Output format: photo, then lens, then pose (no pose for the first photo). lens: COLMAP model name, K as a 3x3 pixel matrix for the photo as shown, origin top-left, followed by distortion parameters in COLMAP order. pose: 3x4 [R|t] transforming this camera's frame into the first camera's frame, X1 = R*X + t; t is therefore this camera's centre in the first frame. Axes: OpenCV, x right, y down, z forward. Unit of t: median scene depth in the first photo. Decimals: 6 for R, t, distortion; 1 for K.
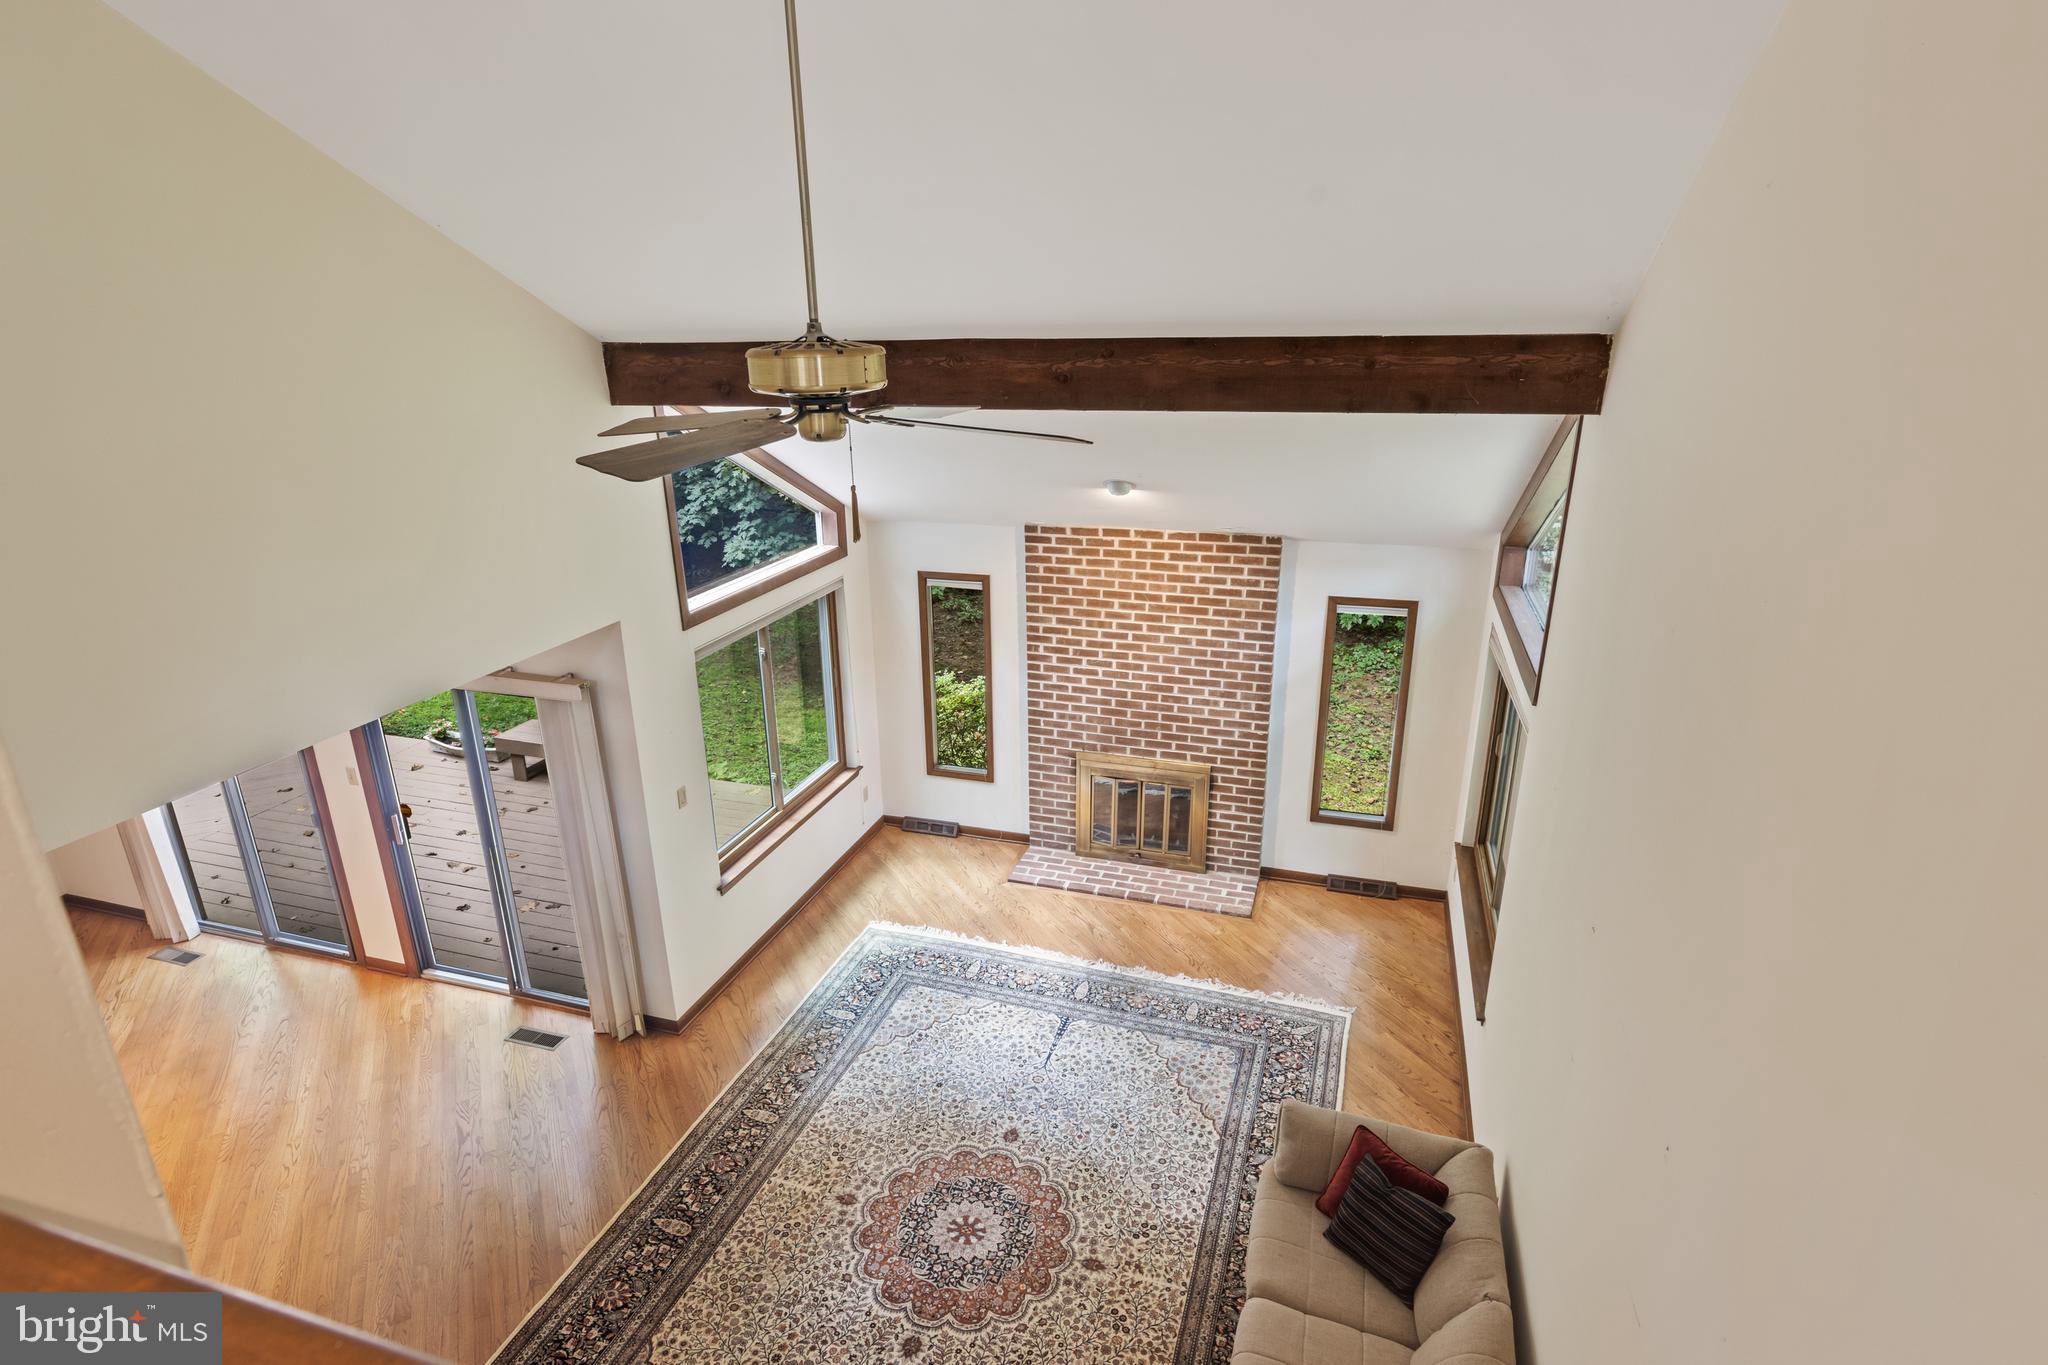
lens RADIAL K [[1046.1, 0, 1043.3], [0, 1046.1, 680.7], [0, 0, 1]] dist [0.012111, -0.003078]
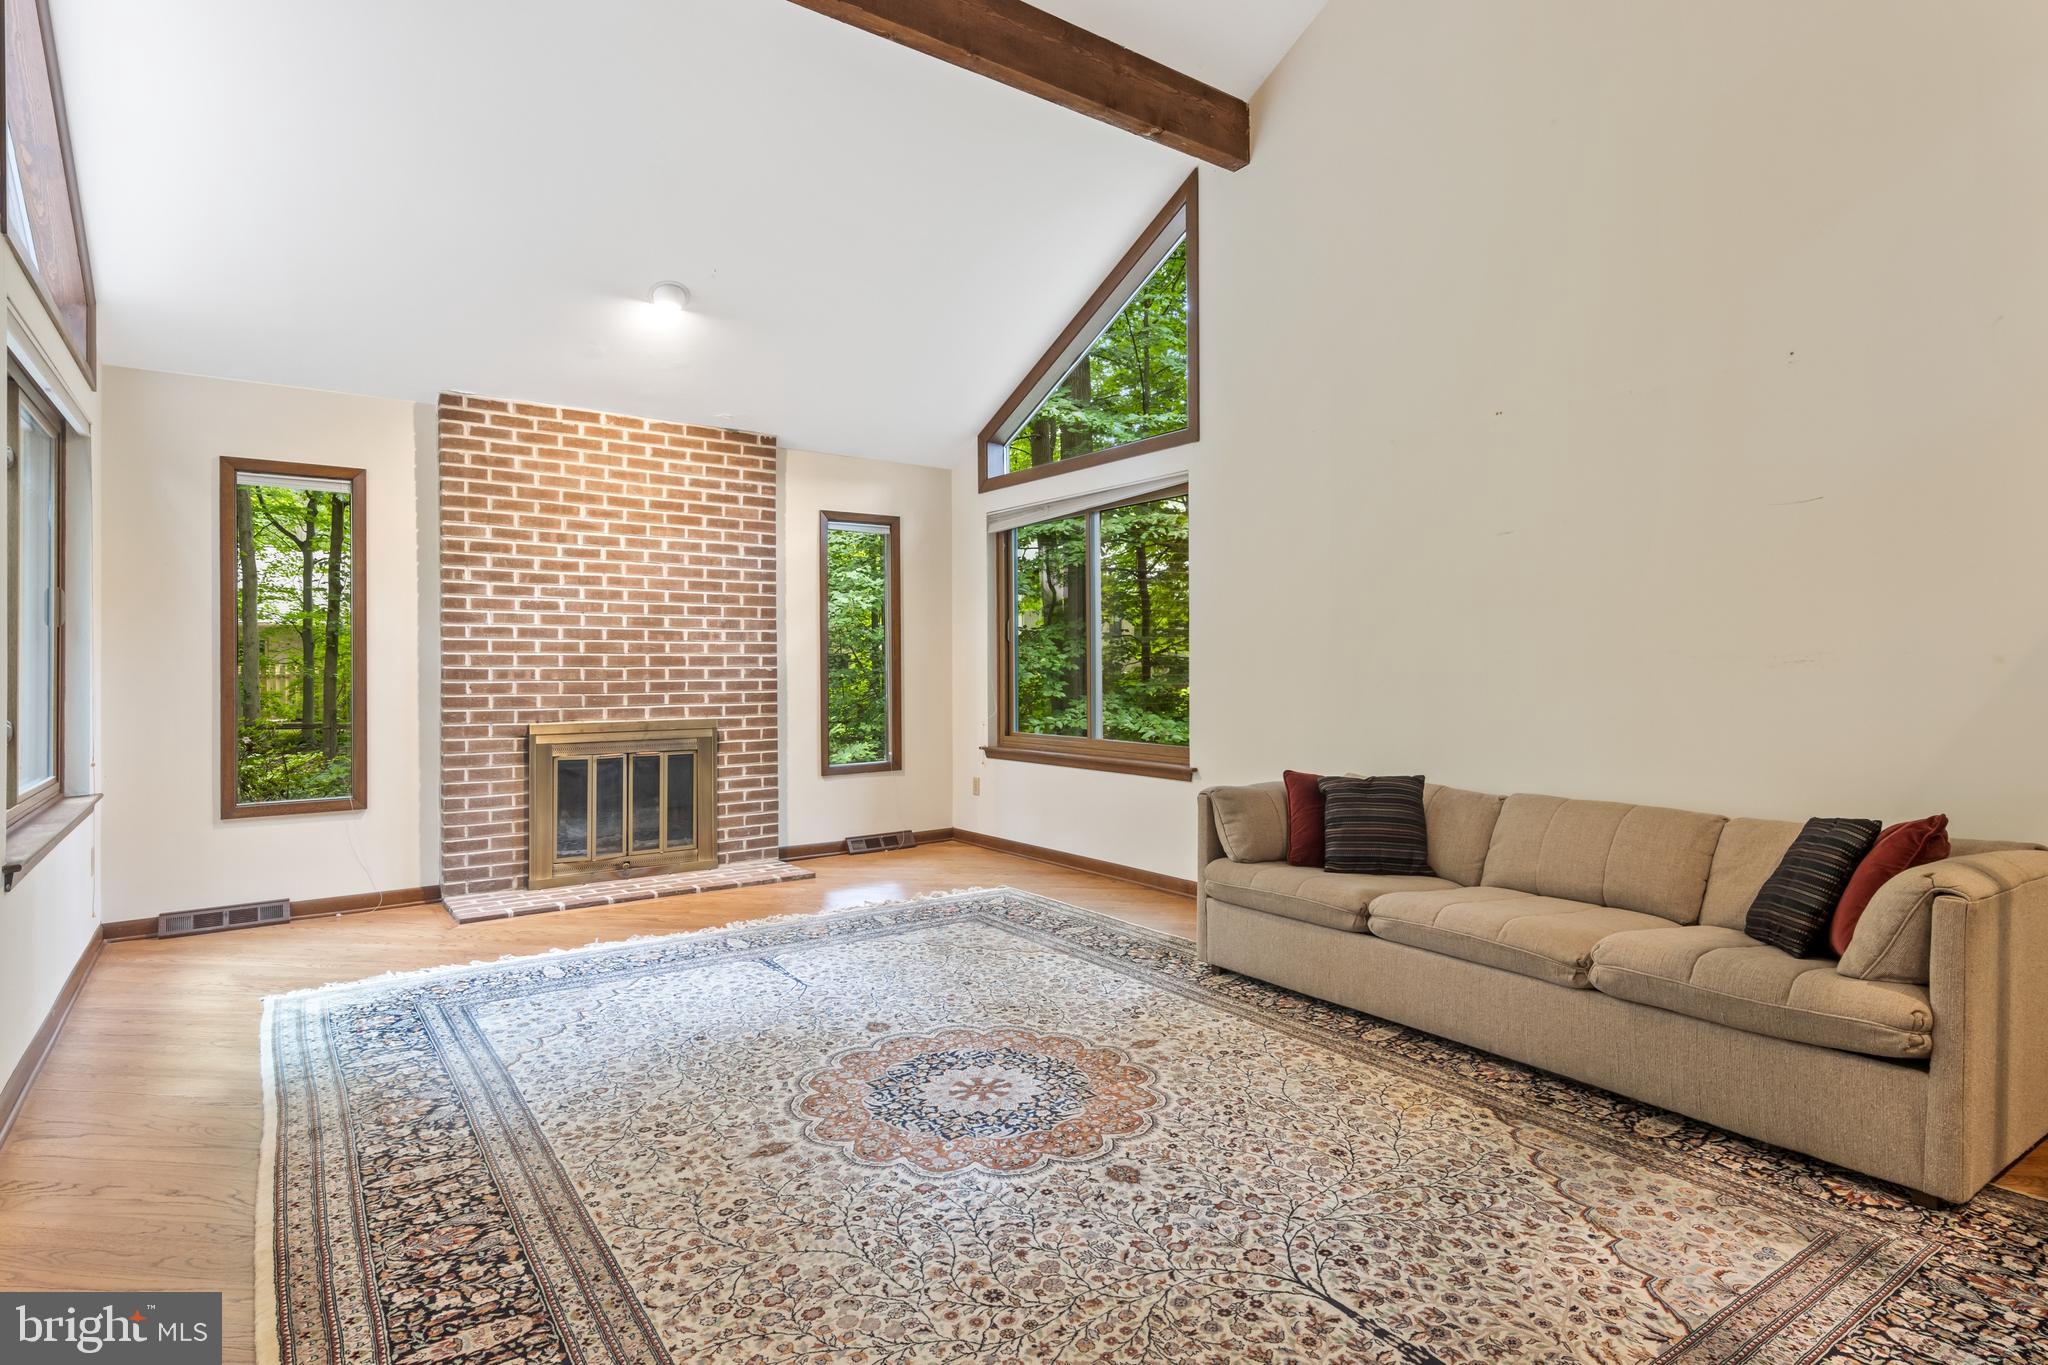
lens RADIAL K [[1046.1, 0, 1021.6], [0, 1046.1, 661.2], [0, 0, 1]] dist [0.012111, -0.003078]
pose [[0.600257, 0.007995, 0.799767, -0.373165], [0.259340, 0.943978, -0.204081, 0.288663], [-0.756594, 0.329913, 0.564556, 0.384788]]
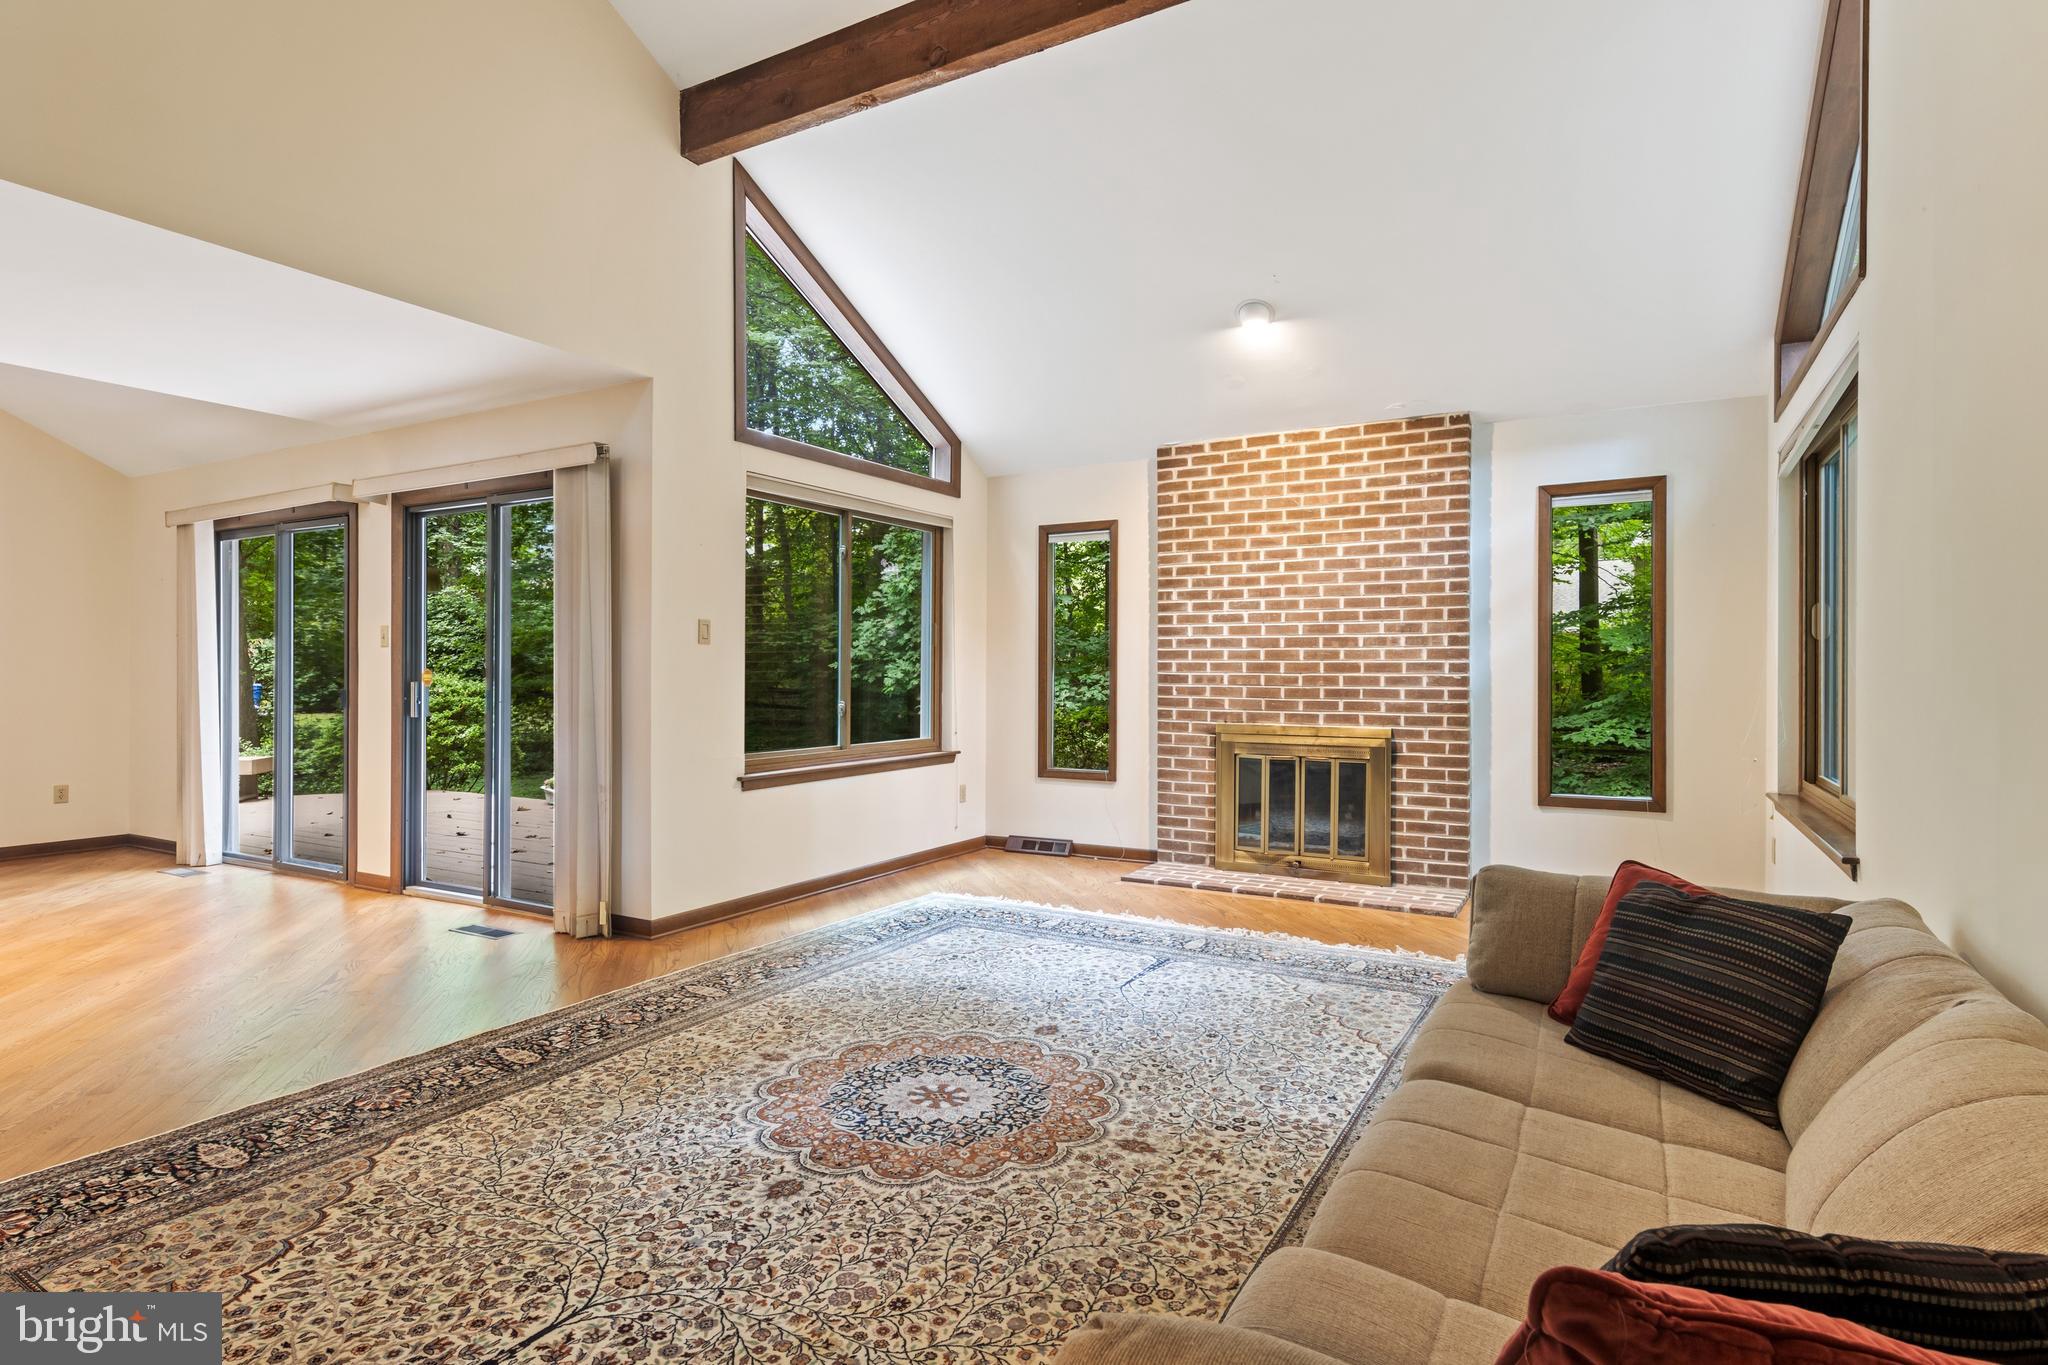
lens RADIAL K [[1046.1, 0, 1043.1], [0, 1046.1, 671.2], [0, 0, 1]] dist [0.012111, -0.003078]
pose [[0.978752, 0.008645, -0.204865, 0.073866], [-0.074834, 0.945255, -0.317635, 0.329236], [0.190904, 0.326217, 0.925818, 0.255631]]
